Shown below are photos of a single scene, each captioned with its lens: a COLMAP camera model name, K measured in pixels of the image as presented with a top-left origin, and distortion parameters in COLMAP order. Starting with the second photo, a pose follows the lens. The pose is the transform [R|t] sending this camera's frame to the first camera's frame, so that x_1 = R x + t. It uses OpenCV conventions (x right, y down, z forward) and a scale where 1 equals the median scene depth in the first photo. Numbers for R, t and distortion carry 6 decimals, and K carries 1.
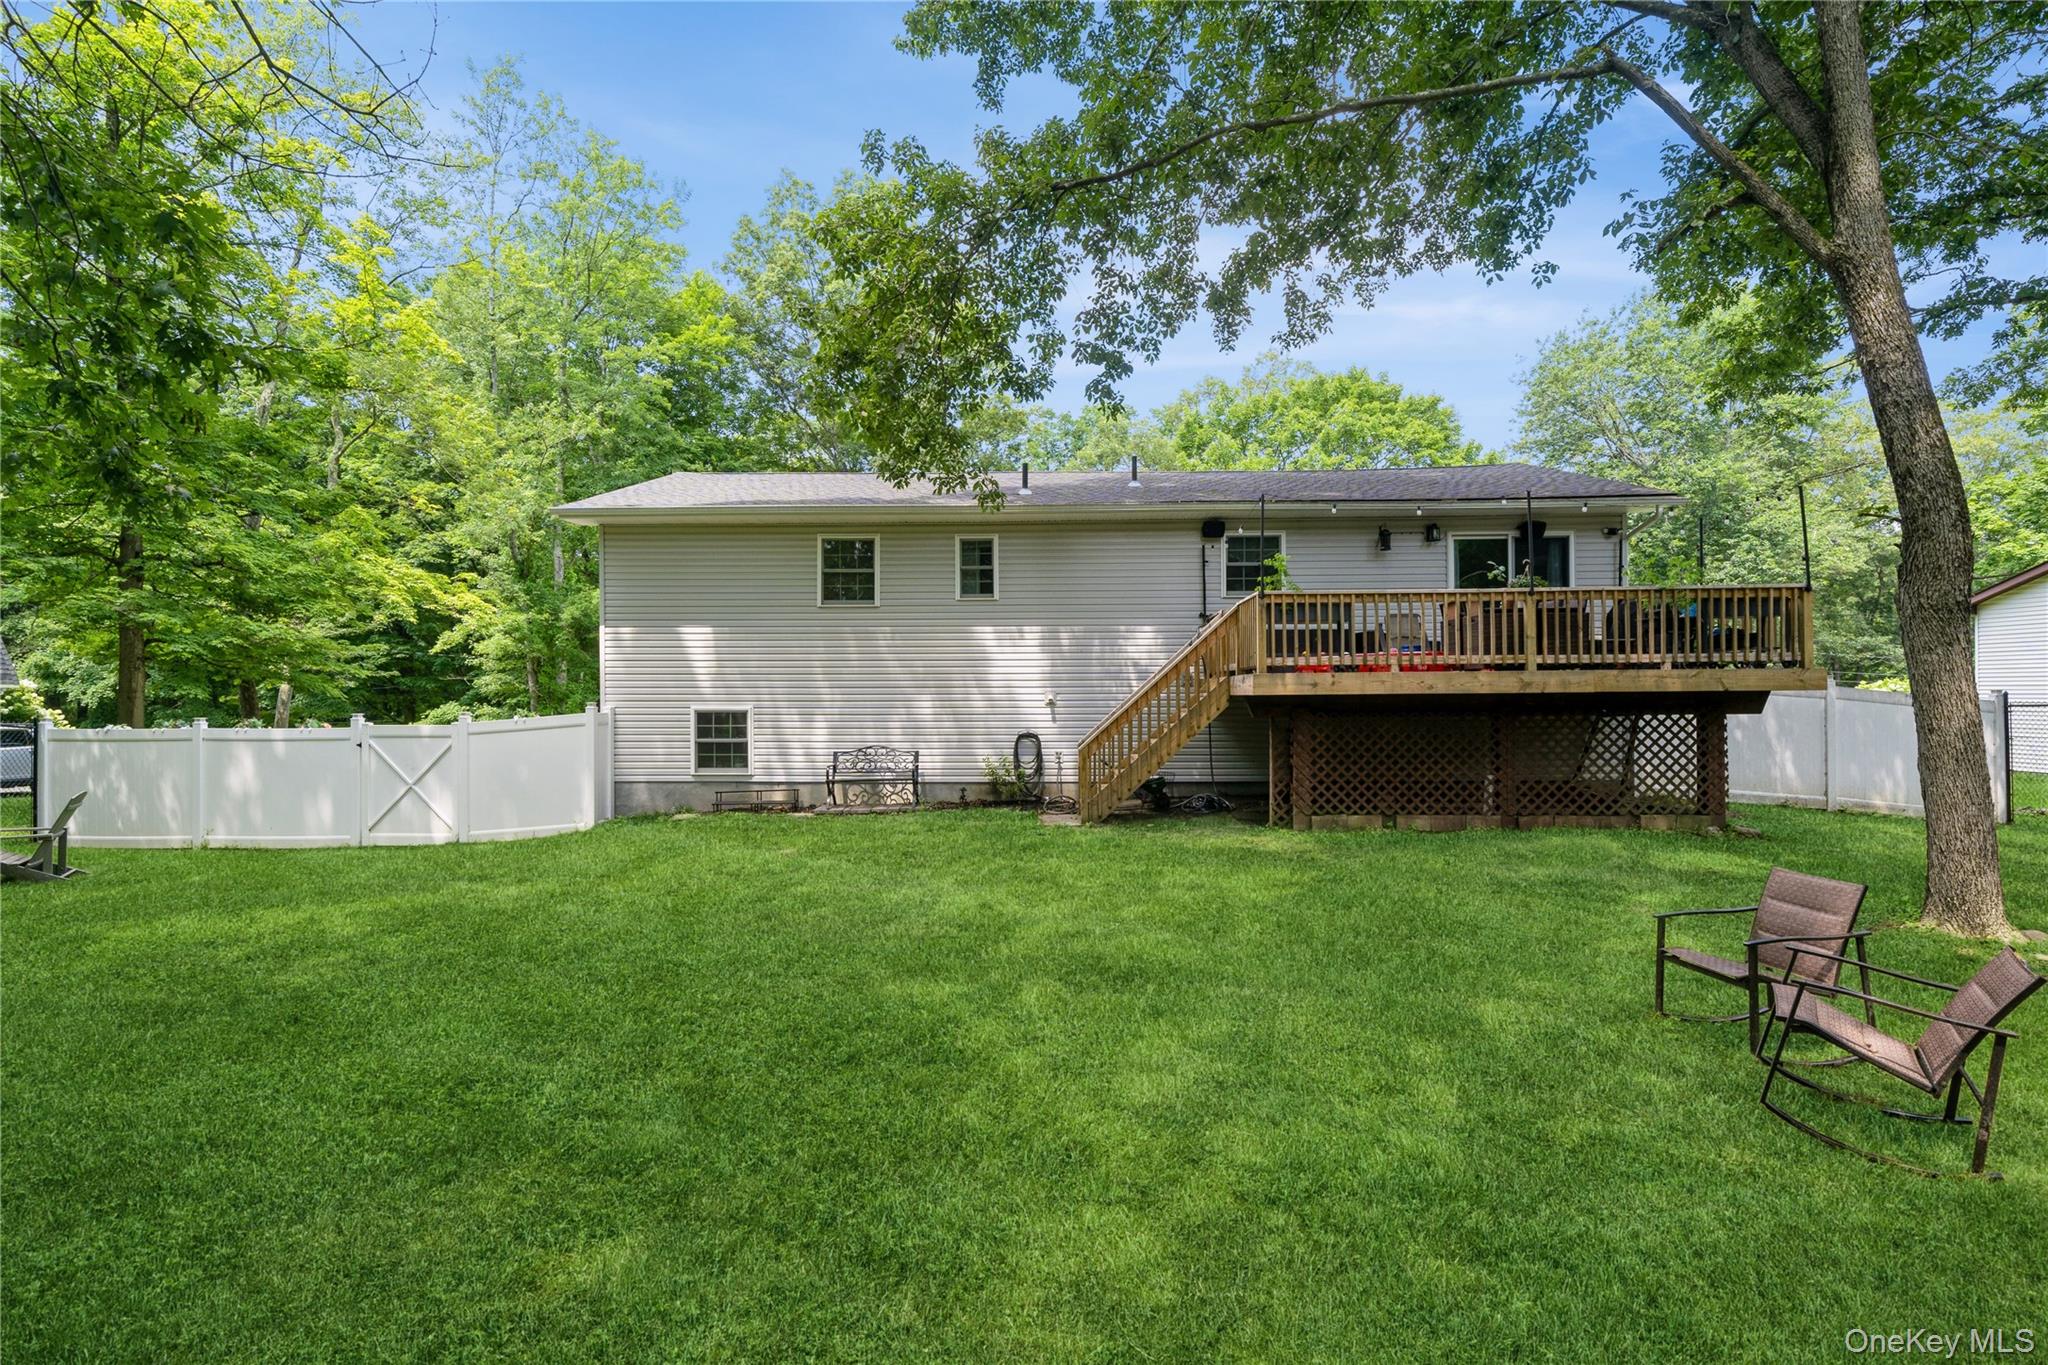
lens RADIAL K [[937.3, 0, 1014.3], [0, 937.3, 690.7], [0, 0, 1]] dist [-0.003767, 0.002368]
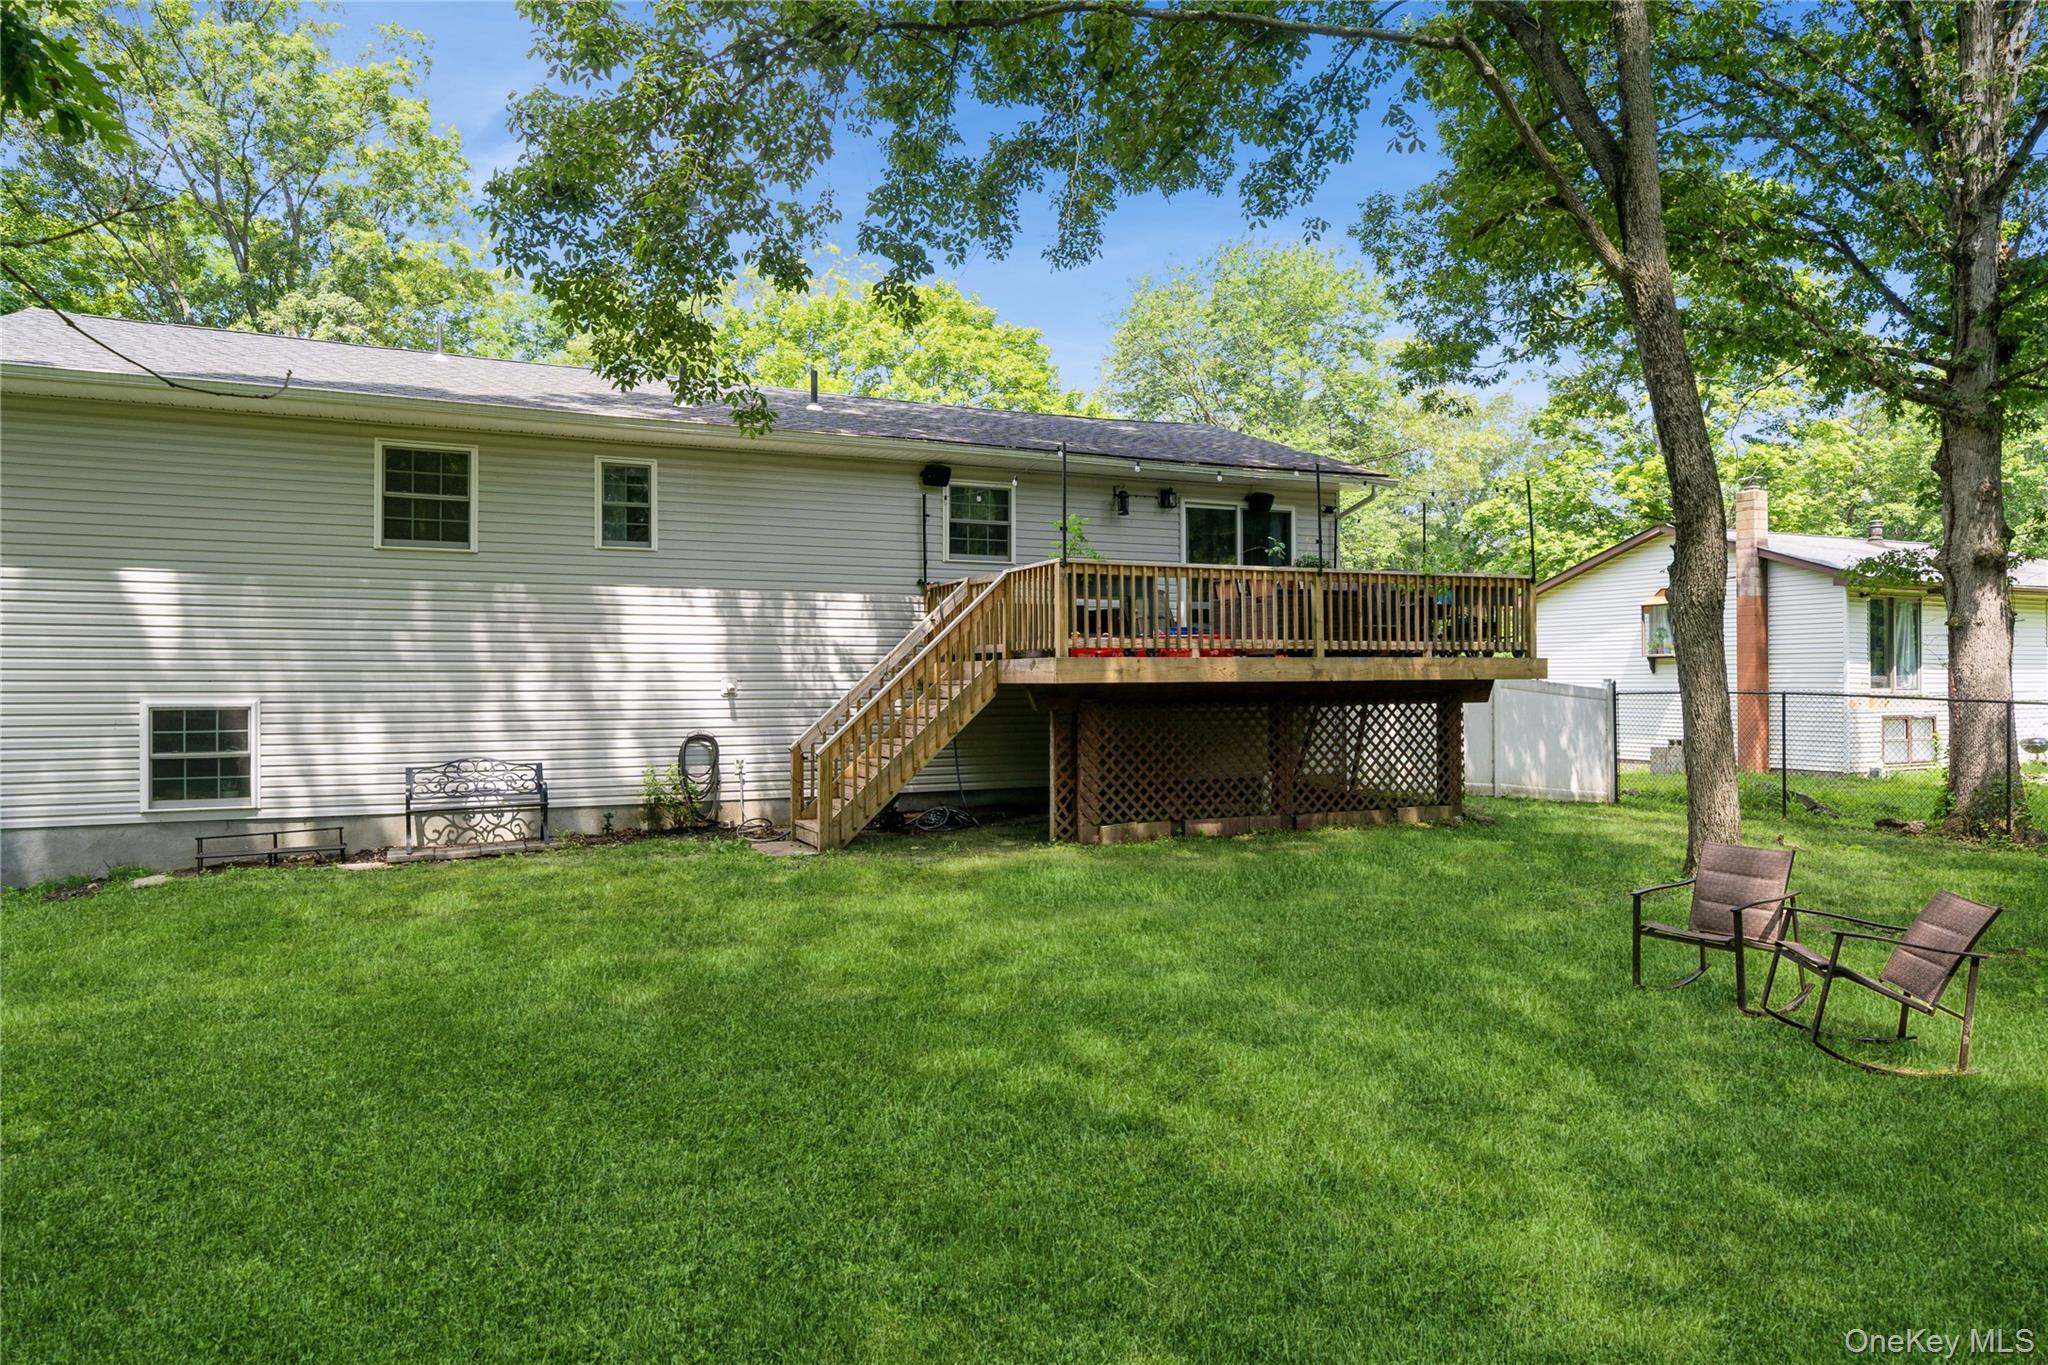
lens RADIAL K [[1248.6, 0, 1008.2], [0, 1248.6, 678.4], [0, 0, 1]] dist [-0.000561, 0.000244]
pose [[0.896038, 0.003210, 0.443967, -0.206819], [-0.003240, 0.999995, -0.000691, 0.001055], [-0.443967, -0.000819, 0.896043, 0.020228]]
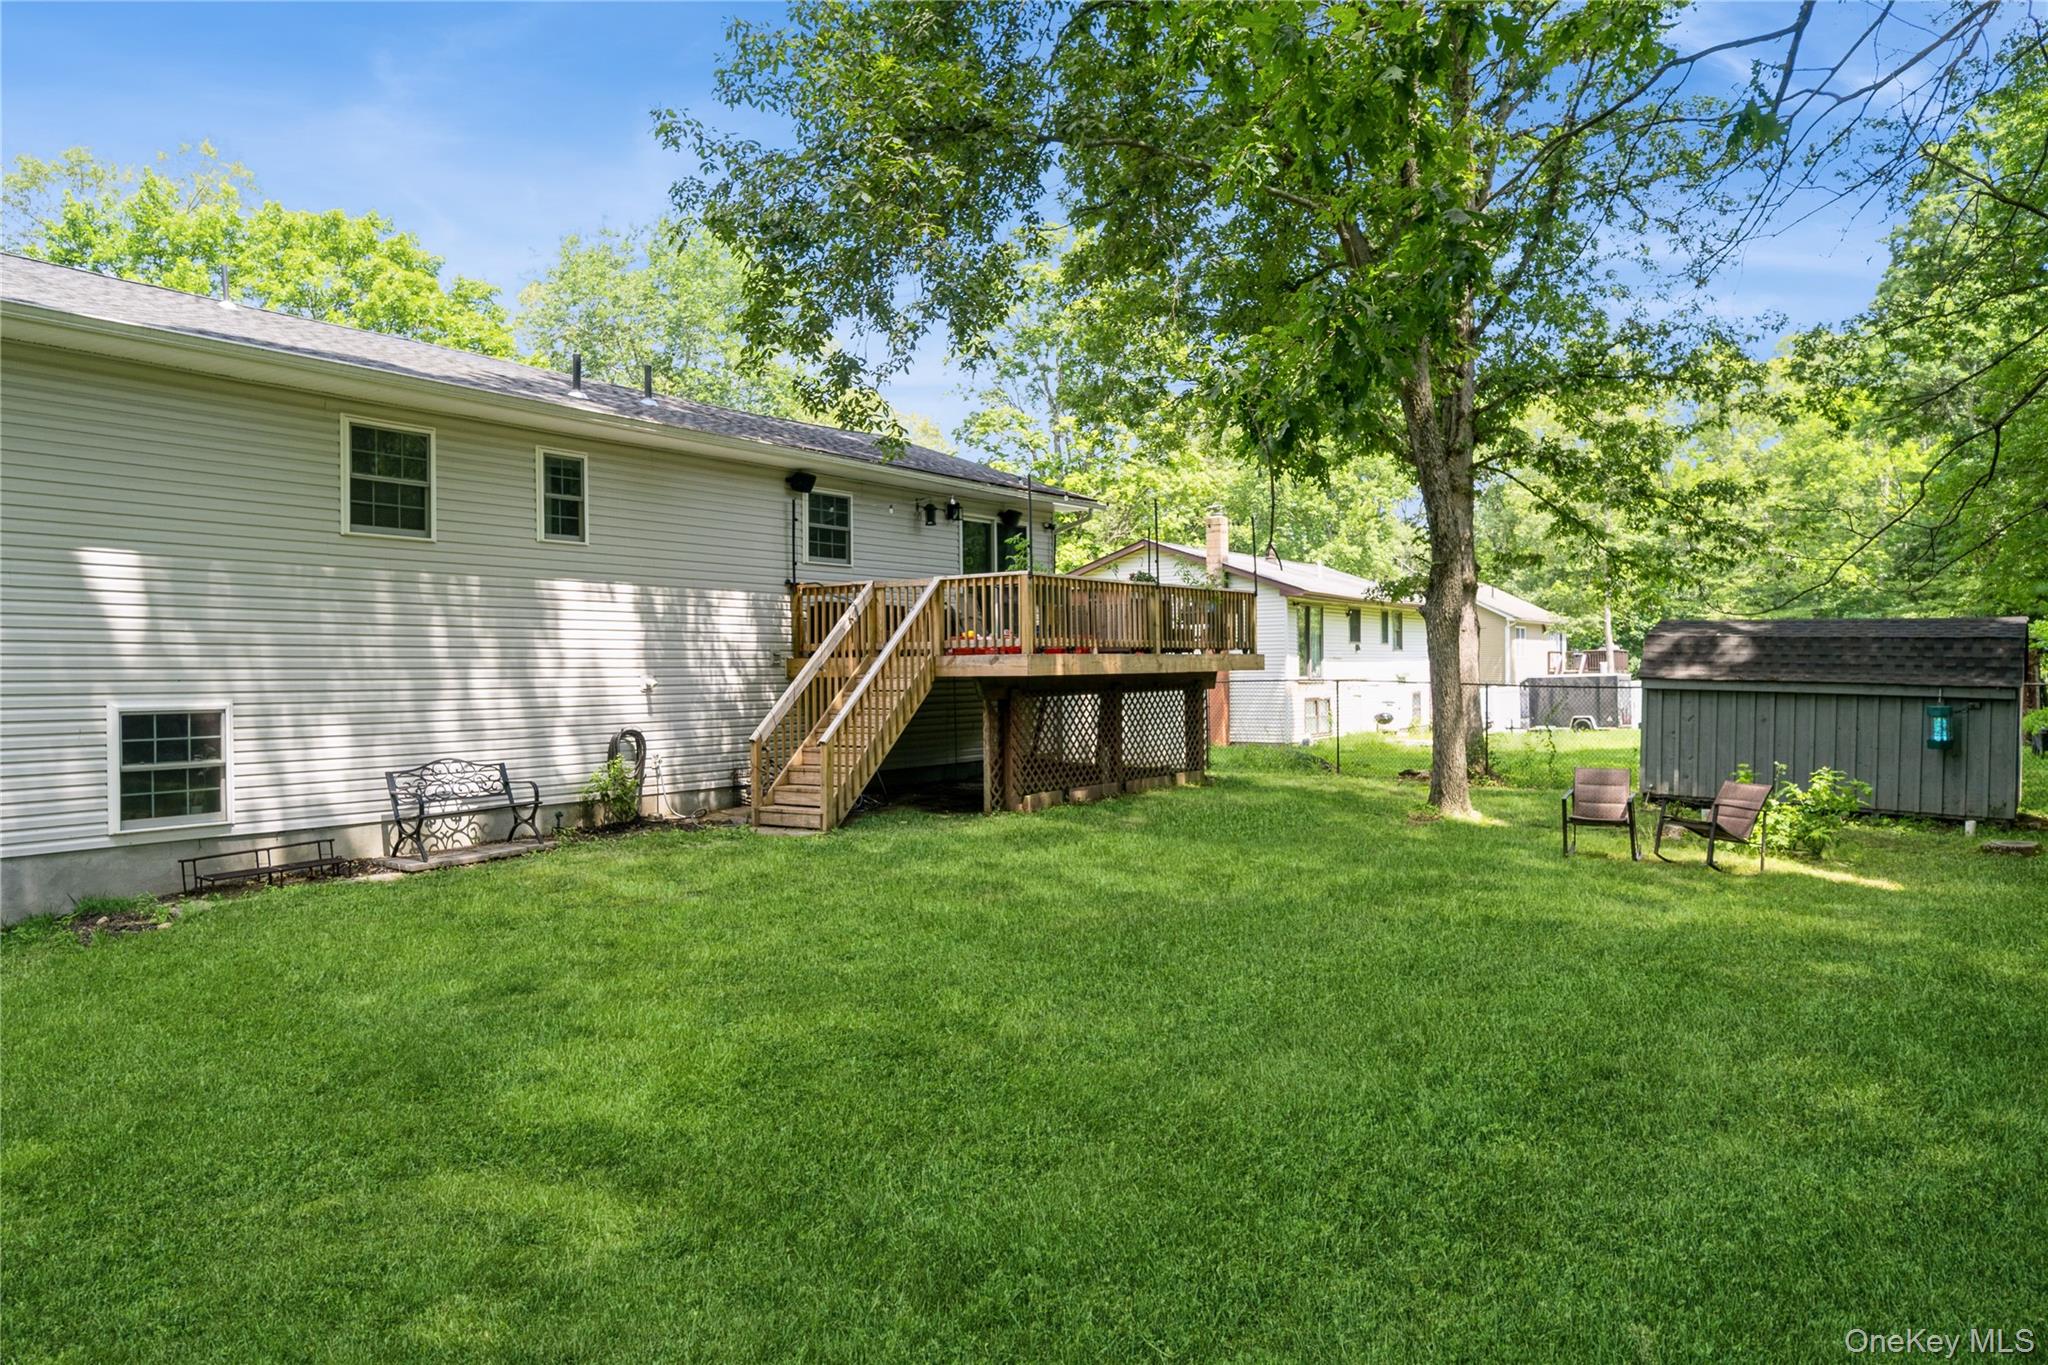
lens RADIAL K [[1359.5, 0, 1010.3], [0, 1359.5, 681.4], [0, 0, 1]] dist [-0.002374, 0.000468]
pose [[0.544868, -0.007359, 0.838490, -0.730997], [0.004953, 0.999972, 0.005558, 0.002499], [-0.838507, 0.001124, 0.544889, 0.172193]]
